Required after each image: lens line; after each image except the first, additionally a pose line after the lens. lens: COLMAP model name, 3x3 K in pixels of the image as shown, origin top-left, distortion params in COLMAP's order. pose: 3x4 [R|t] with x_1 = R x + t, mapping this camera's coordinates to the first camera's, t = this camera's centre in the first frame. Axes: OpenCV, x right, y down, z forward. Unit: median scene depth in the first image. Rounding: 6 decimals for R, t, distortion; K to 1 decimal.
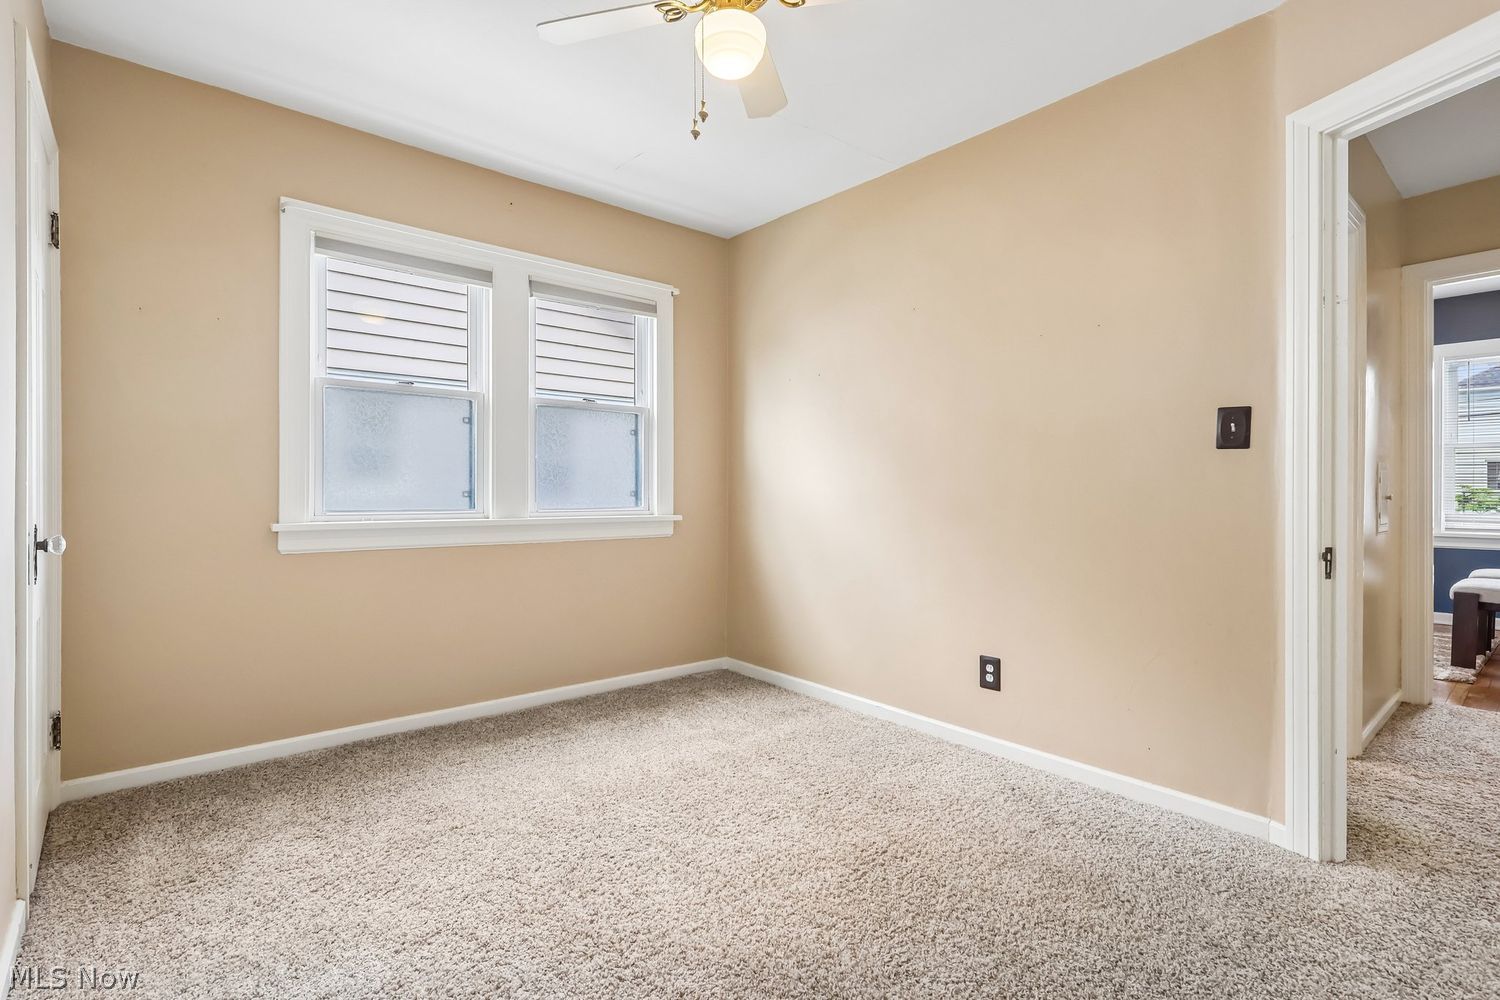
lens RADIAL K [[710.5, 0, 741.2], [0, 710.5, 489.2], [0, 0, 1]] dist [0.002230, 0.000312]
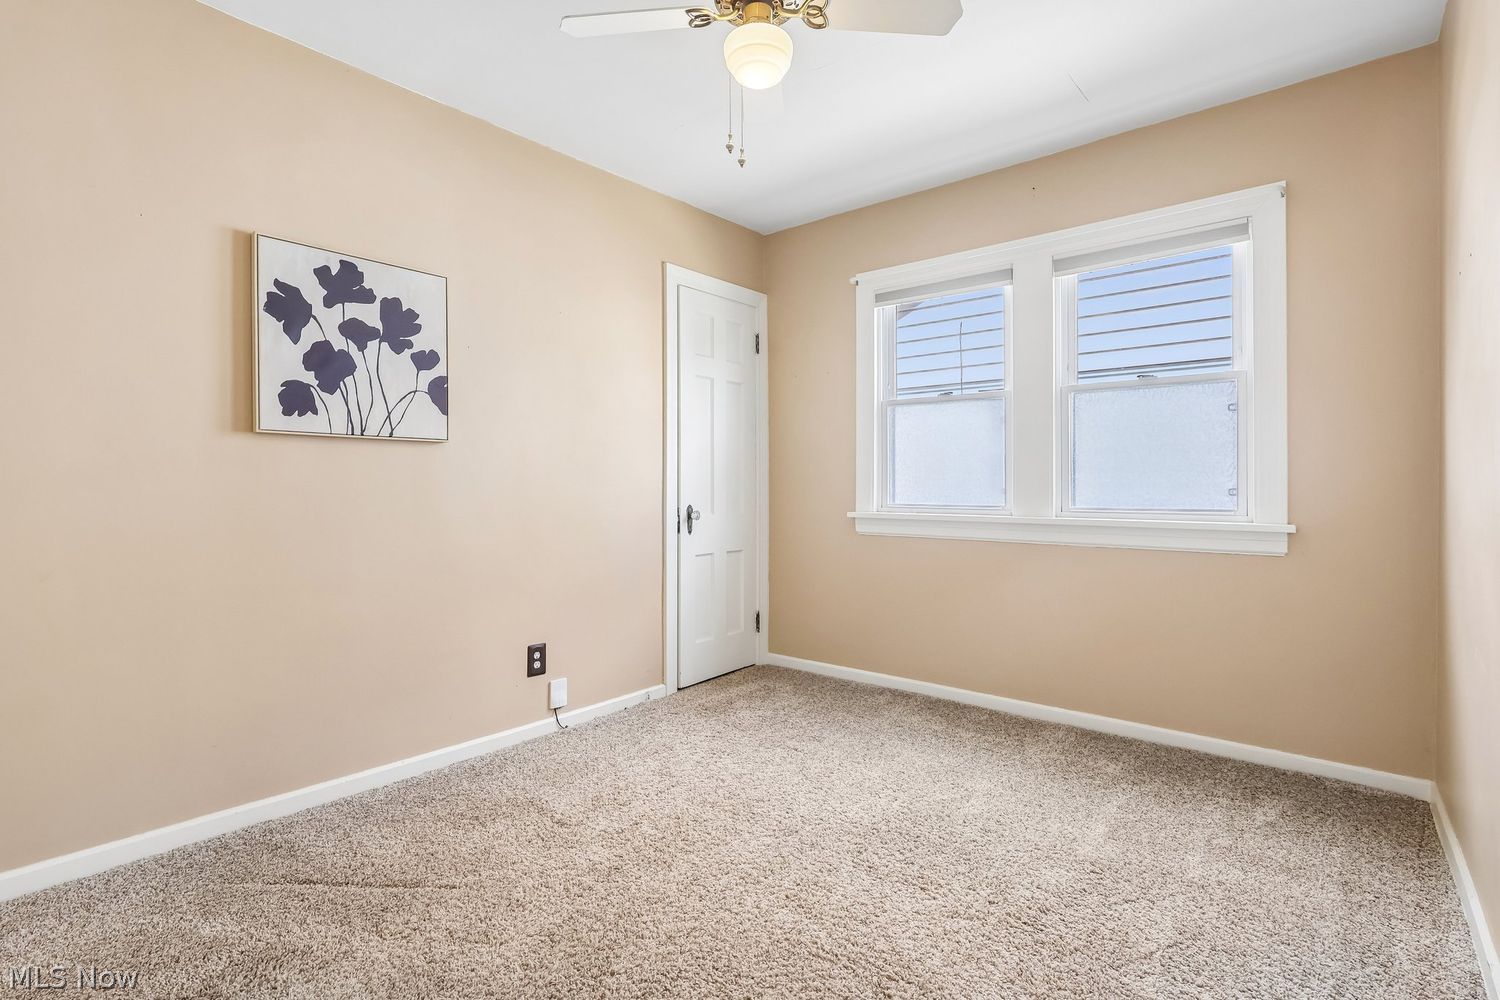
lens RADIAL K [[710.5, 0, 741.2], [0, 710.5, 489.2], [0, 0, 1]] dist [0.002230, 0.000312]
pose [[0.168370, -0.002742, -0.985720, 0.682258], [-0.001000, 0.999995, -0.002952, 0.008807], [0.985723, 0.001482, 0.168366, 0.553656]]
